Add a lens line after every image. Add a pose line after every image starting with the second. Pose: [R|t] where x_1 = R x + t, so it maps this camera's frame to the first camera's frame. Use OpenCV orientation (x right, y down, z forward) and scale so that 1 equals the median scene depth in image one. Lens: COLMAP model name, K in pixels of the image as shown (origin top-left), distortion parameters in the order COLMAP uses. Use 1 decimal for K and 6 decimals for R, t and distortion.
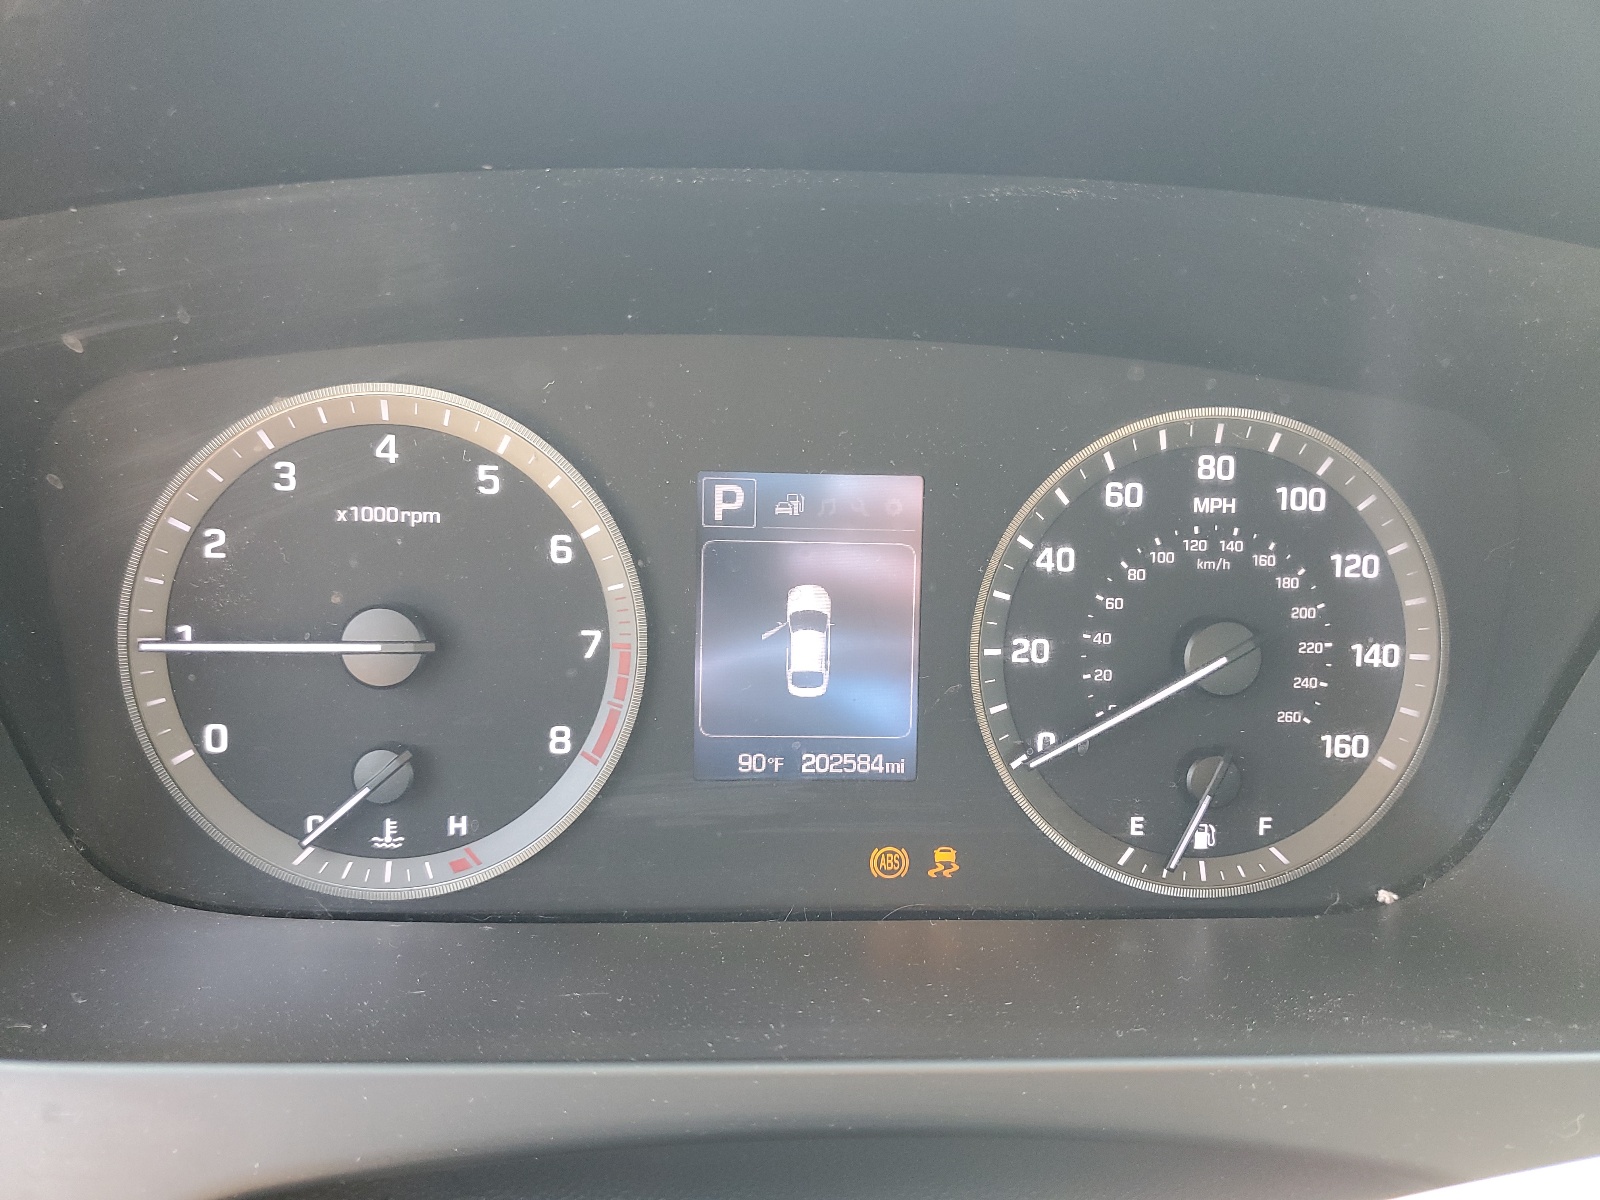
lens RADIAL K [[1208.8, 0, 800.9], [0, 1208.8, 600.1], [0, 0, 1]] dist [0.000704, -0.000141]
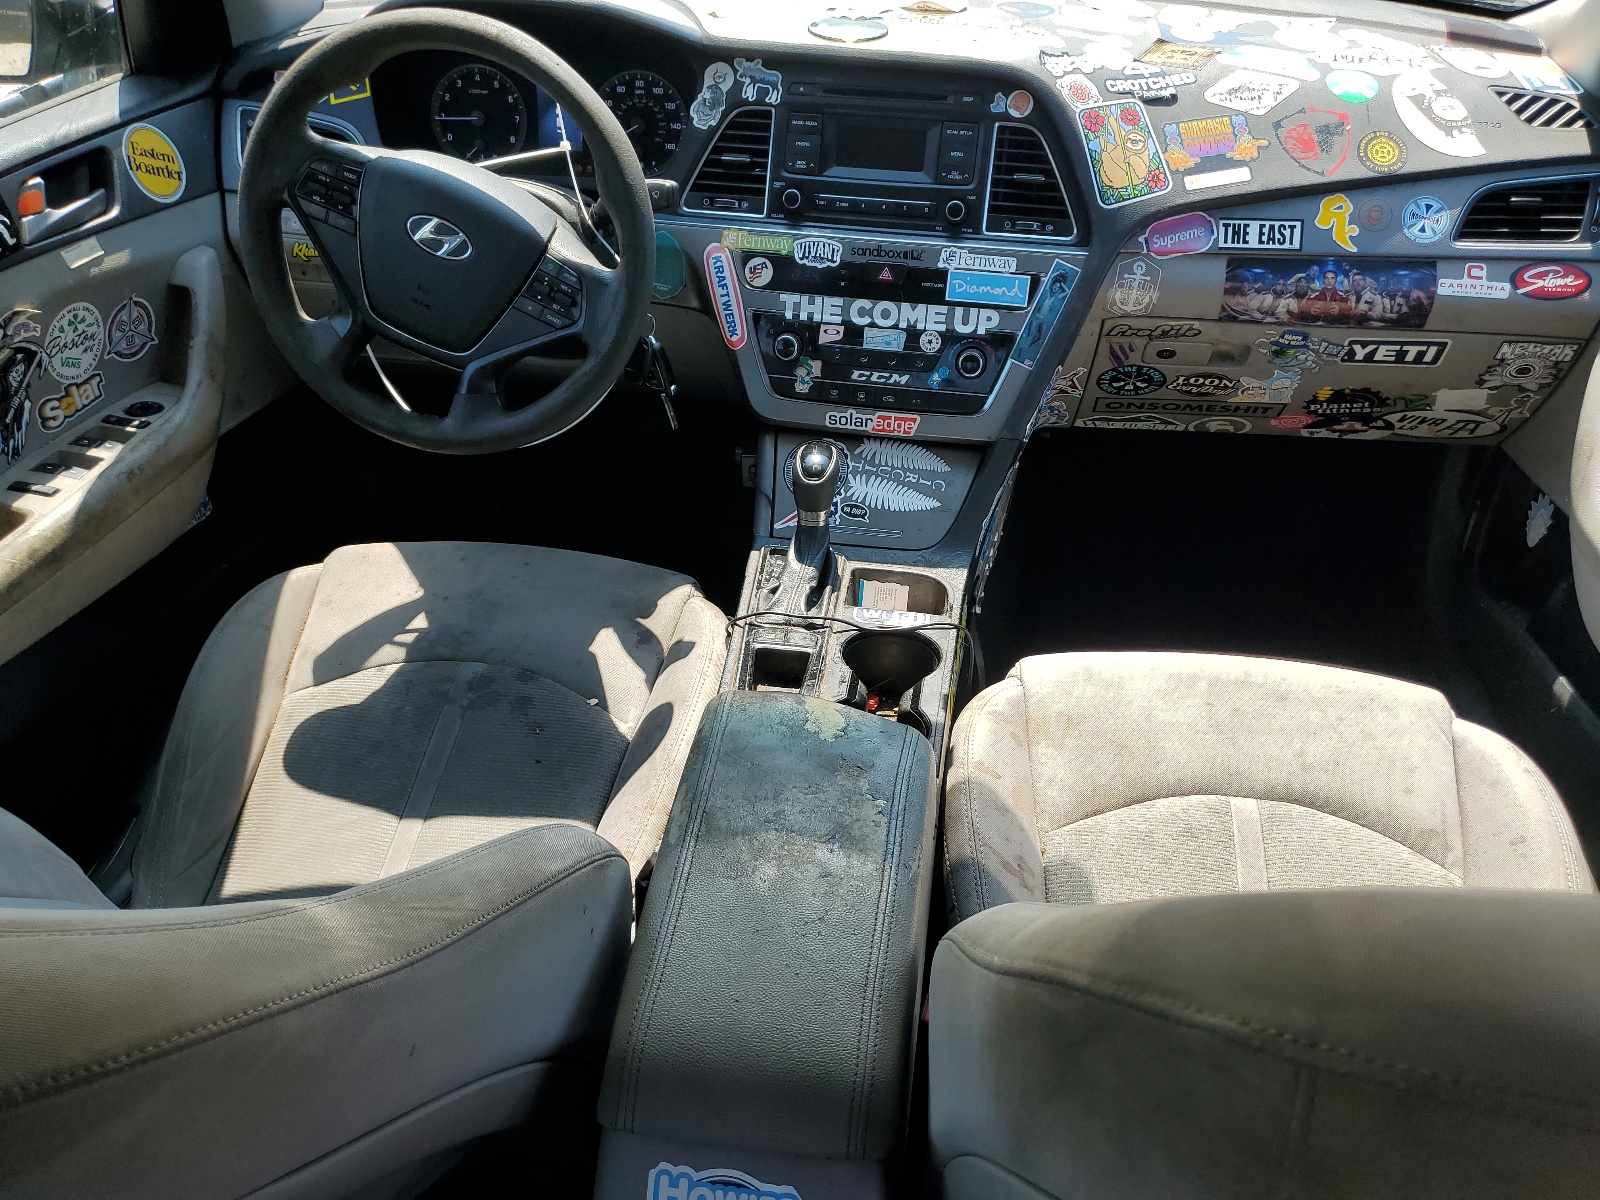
lens RADIAL K [[1208.8, 0, 799.2], [0, 1208.8, 600.8], [0, 0, 1]] dist [0.000704, -0.000141]
pose [[0.985213, 0.079481, -0.151785, 1.880299], [-0.026100, 0.945175, 0.325518, 0.257422], [0.169336, -0.316743, 0.933273, -4.088902]]
